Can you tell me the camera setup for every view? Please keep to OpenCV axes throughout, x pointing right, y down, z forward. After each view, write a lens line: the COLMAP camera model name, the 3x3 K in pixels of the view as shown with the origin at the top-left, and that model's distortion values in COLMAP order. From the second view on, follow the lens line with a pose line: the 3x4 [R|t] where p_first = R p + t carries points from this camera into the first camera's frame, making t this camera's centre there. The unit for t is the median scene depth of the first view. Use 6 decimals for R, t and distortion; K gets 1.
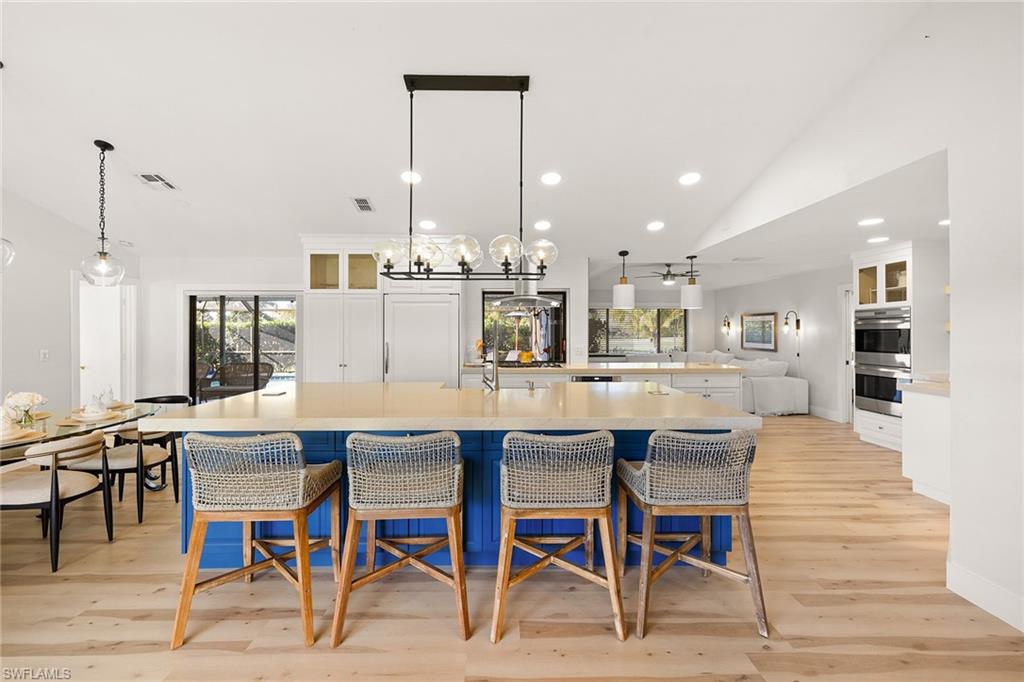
lens RADIAL K [[435.7, 0, 513.4], [0, 435.7, 332.8], [0, 0, 1]] dist [0.003252, 0.000470]
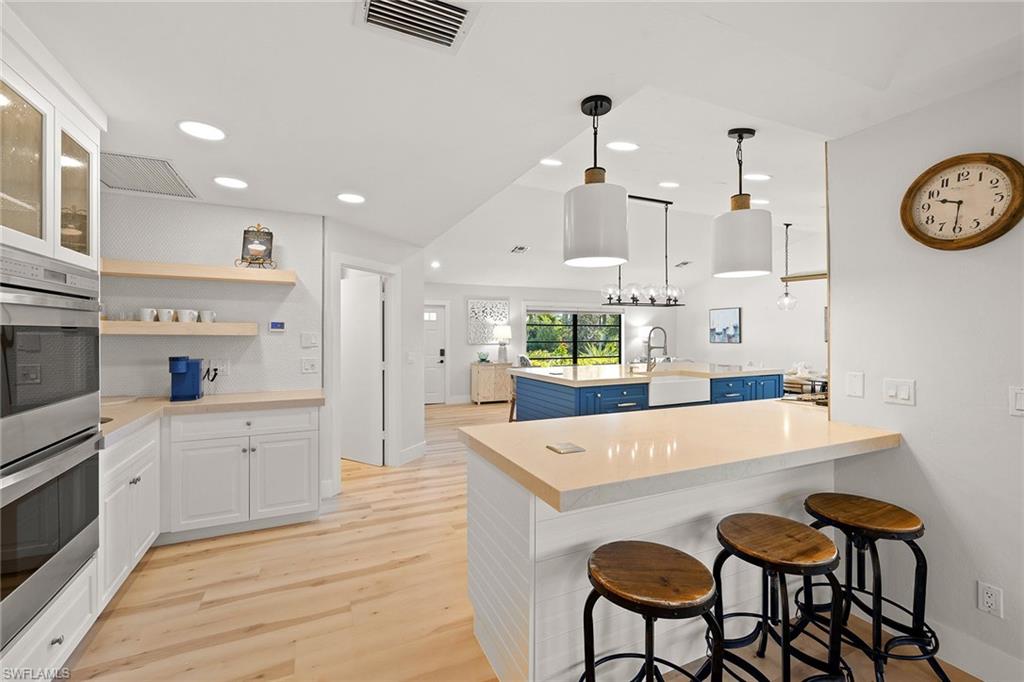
lens RADIAL K [[435.7, 0, 513.4], [0, 435.7, 332.8], [0, 0, 1]] dist [0.003252, 0.000470]
pose [[-0.908915, -0.000621, -0.416980, 0.672795], [-0.000134, 0.999999, -0.001199, -0.004672], [0.416981, -0.001034, -0.908915, 1.415582]]
